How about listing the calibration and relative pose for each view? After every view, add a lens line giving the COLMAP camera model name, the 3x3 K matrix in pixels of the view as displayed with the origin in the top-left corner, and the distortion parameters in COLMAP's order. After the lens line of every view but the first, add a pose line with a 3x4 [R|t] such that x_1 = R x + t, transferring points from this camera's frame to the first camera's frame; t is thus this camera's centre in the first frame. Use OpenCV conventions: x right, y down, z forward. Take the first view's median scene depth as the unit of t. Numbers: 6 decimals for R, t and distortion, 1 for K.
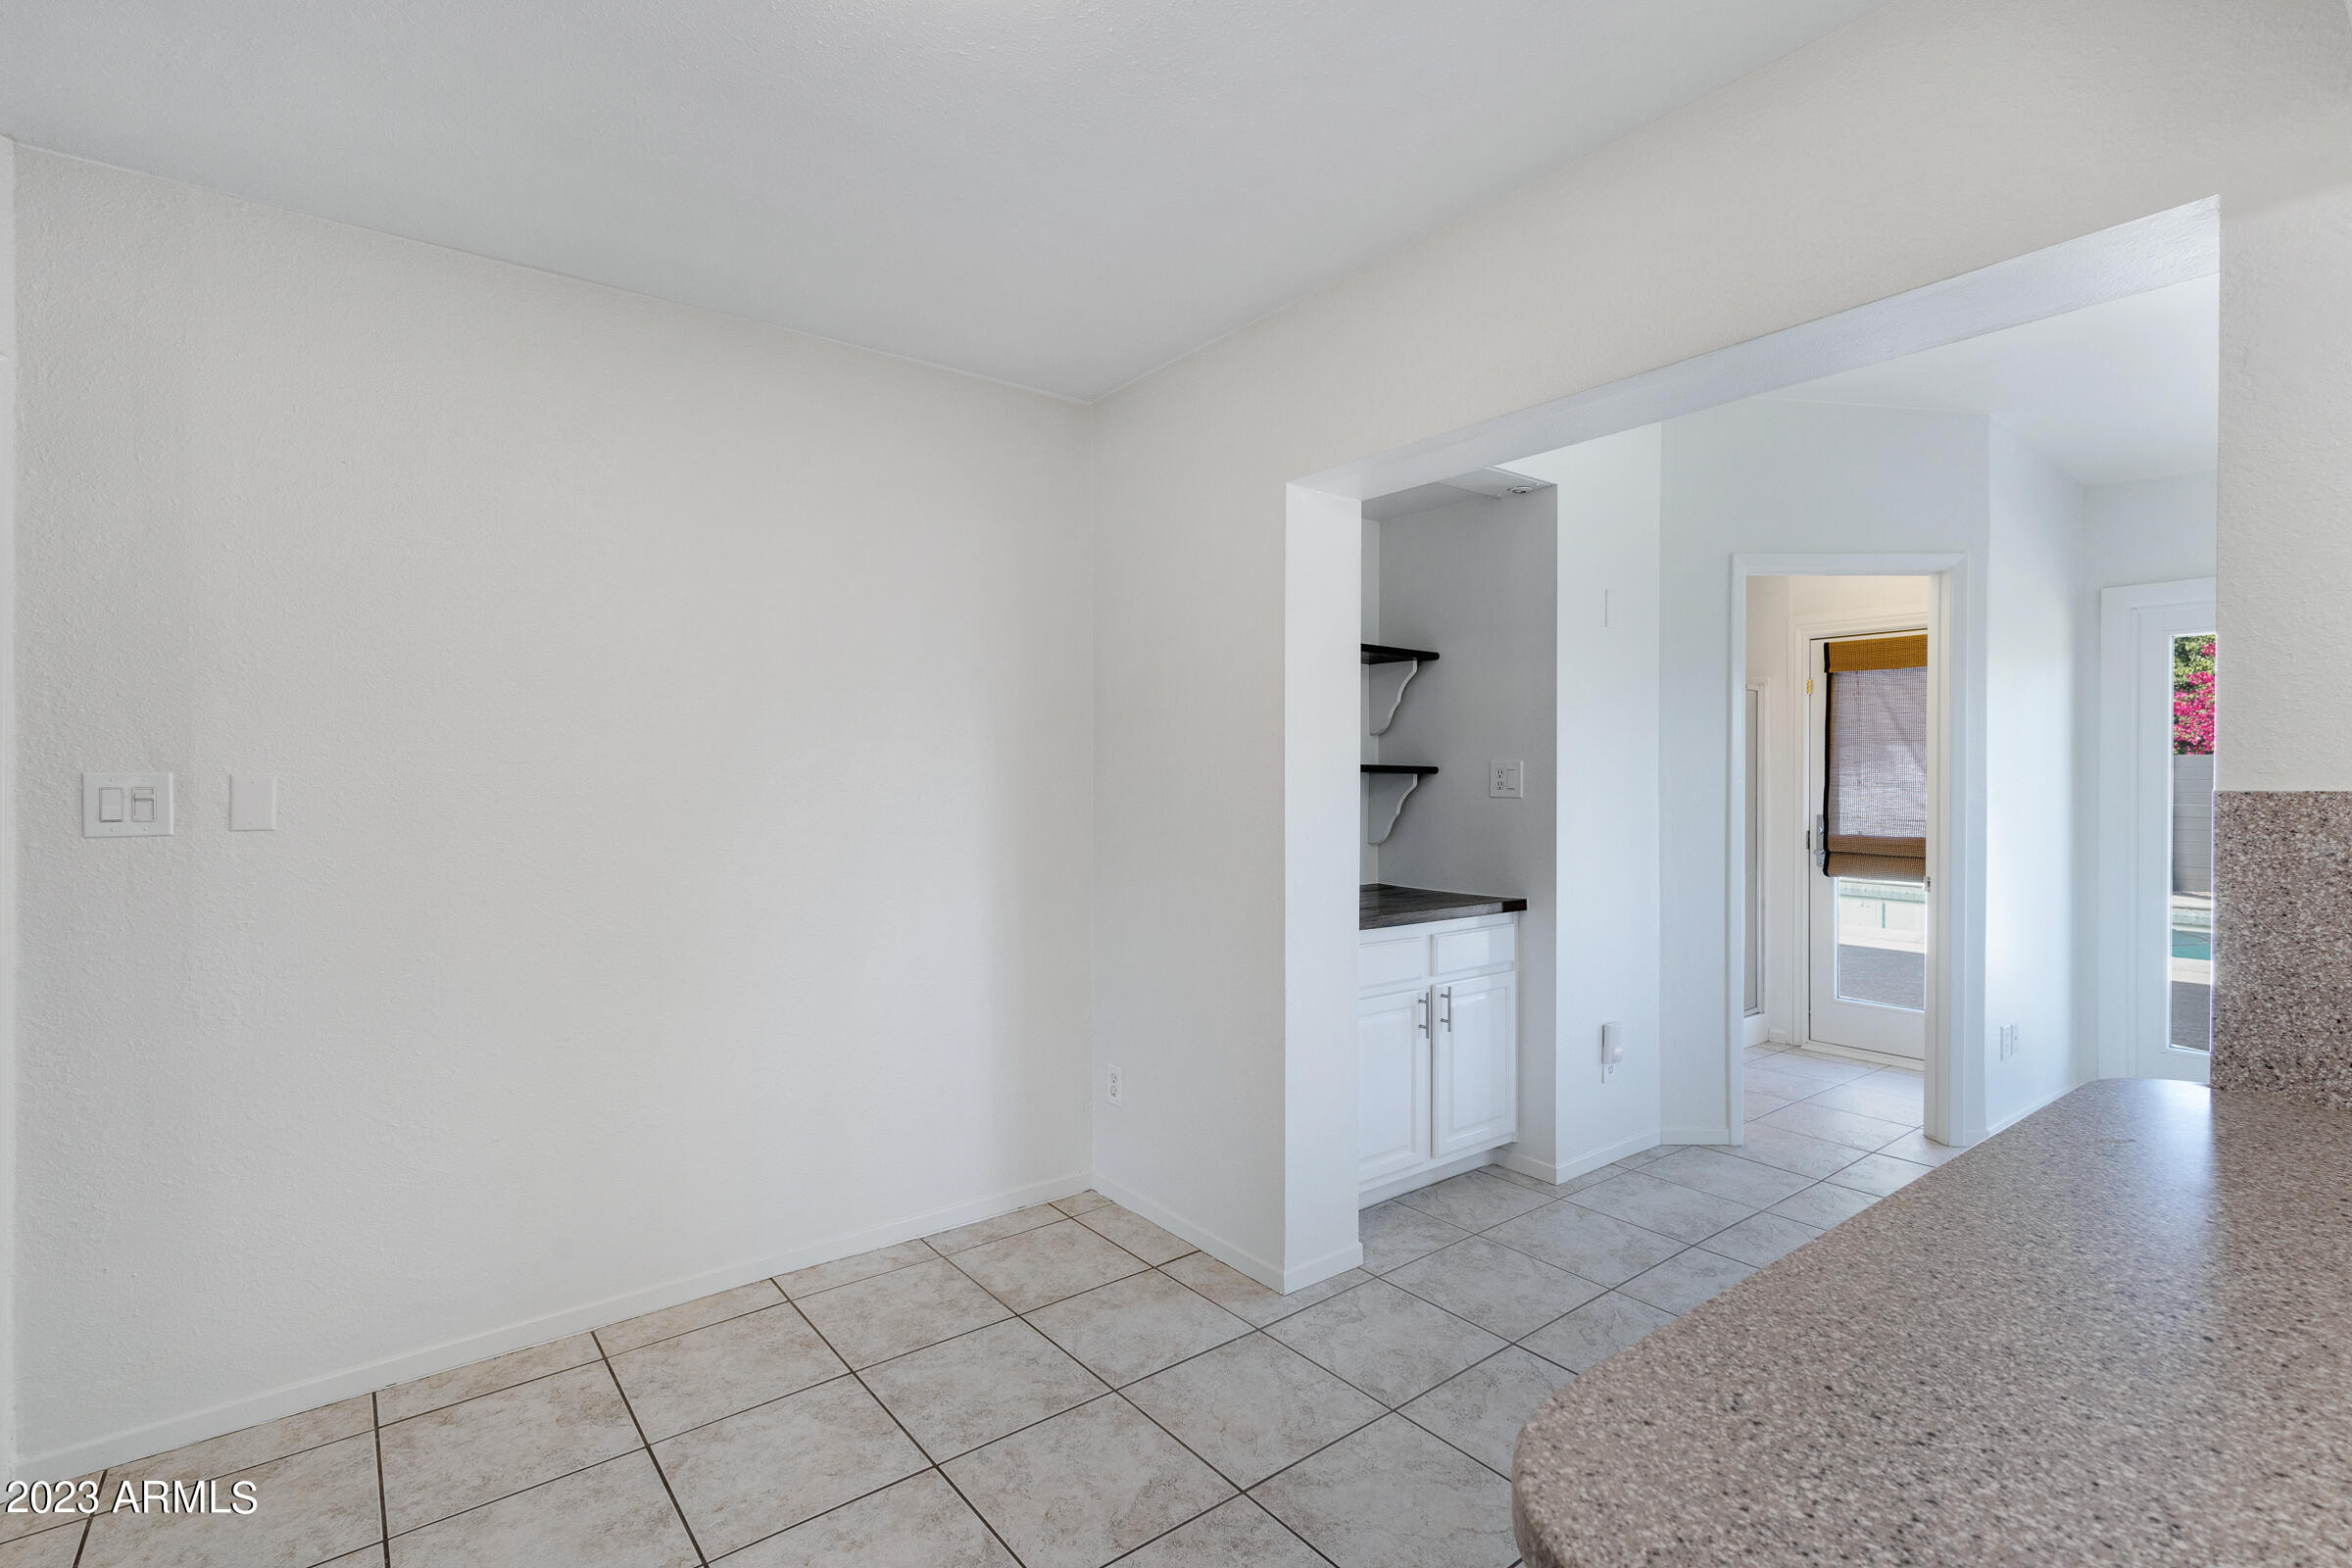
lens RADIAL K [[1086.5, 0, 1172.6], [0, 1086.5, 785.4], [0, 0, 1]] dist [0.012944, -0.000369]
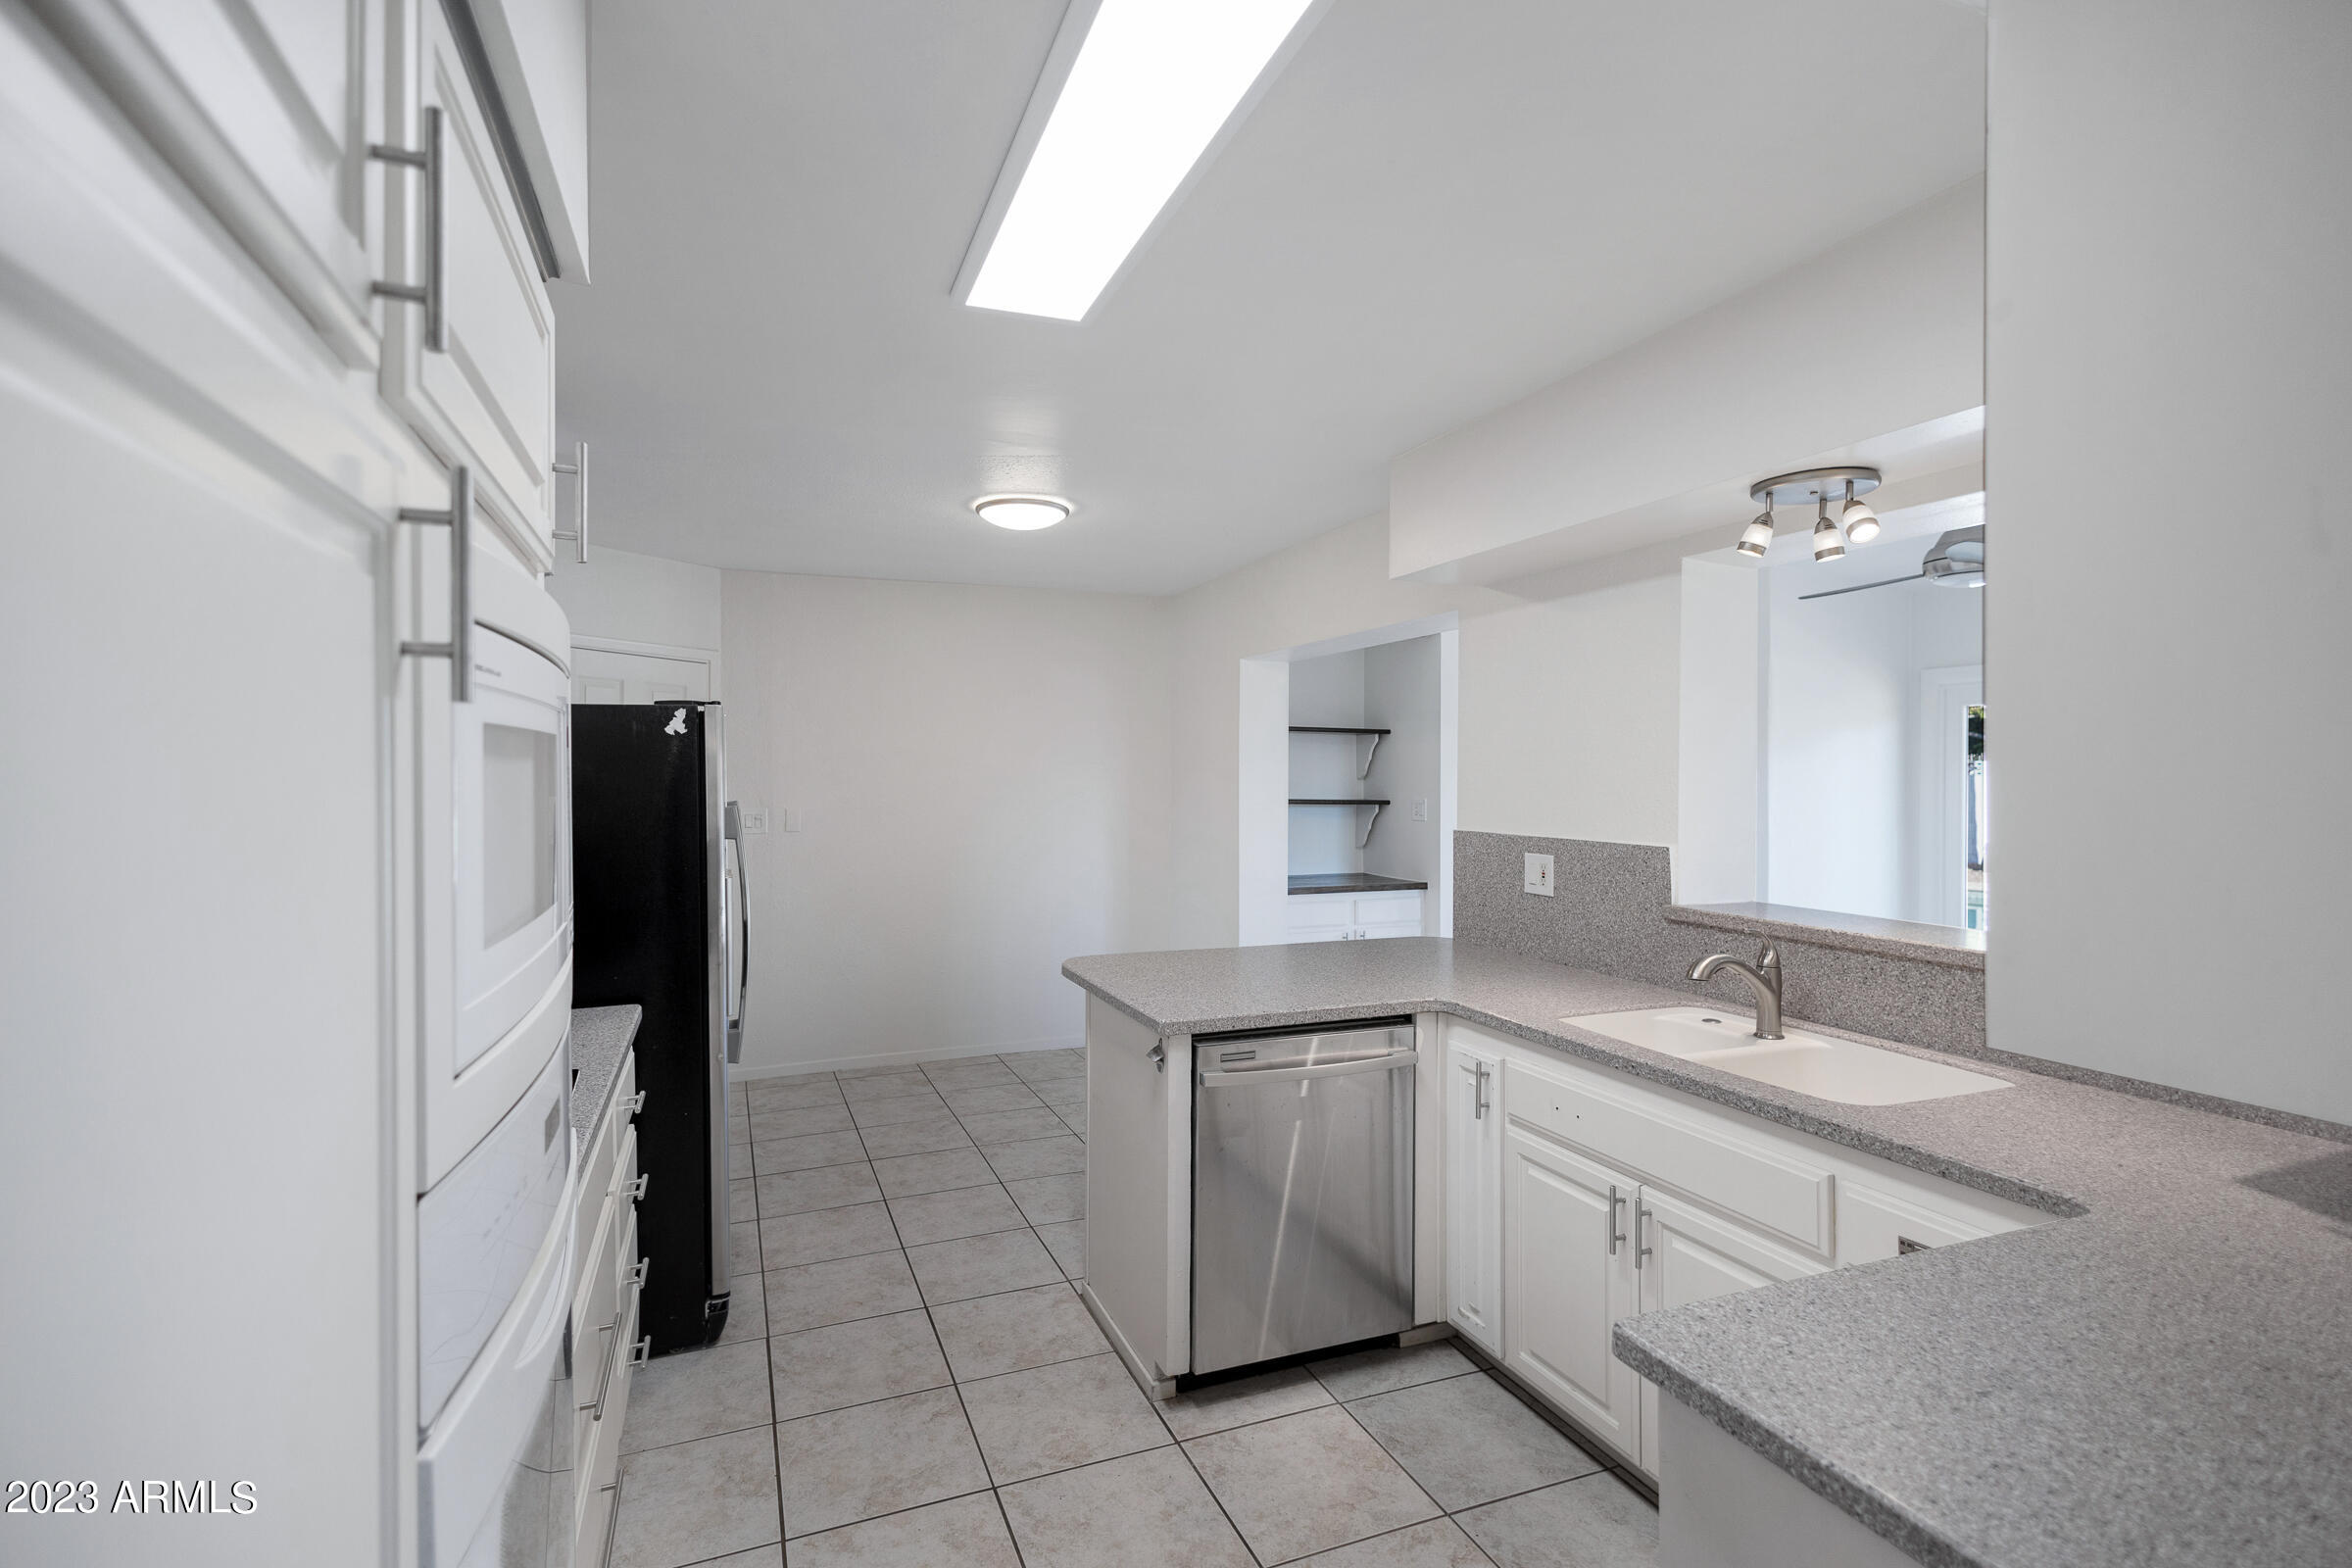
lens RADIAL K [[1086.5, 0, 1175.4], [0, 1086.5, 782.5], [0, 0, 1]] dist [0.012944, -0.000369]
pose [[0.966866, 0.002126, -0.255274, 0.523043], [-0.003340, 0.999985, -0.004320, -0.053708], [0.255261, 0.005030, 0.966859, -0.974566]]
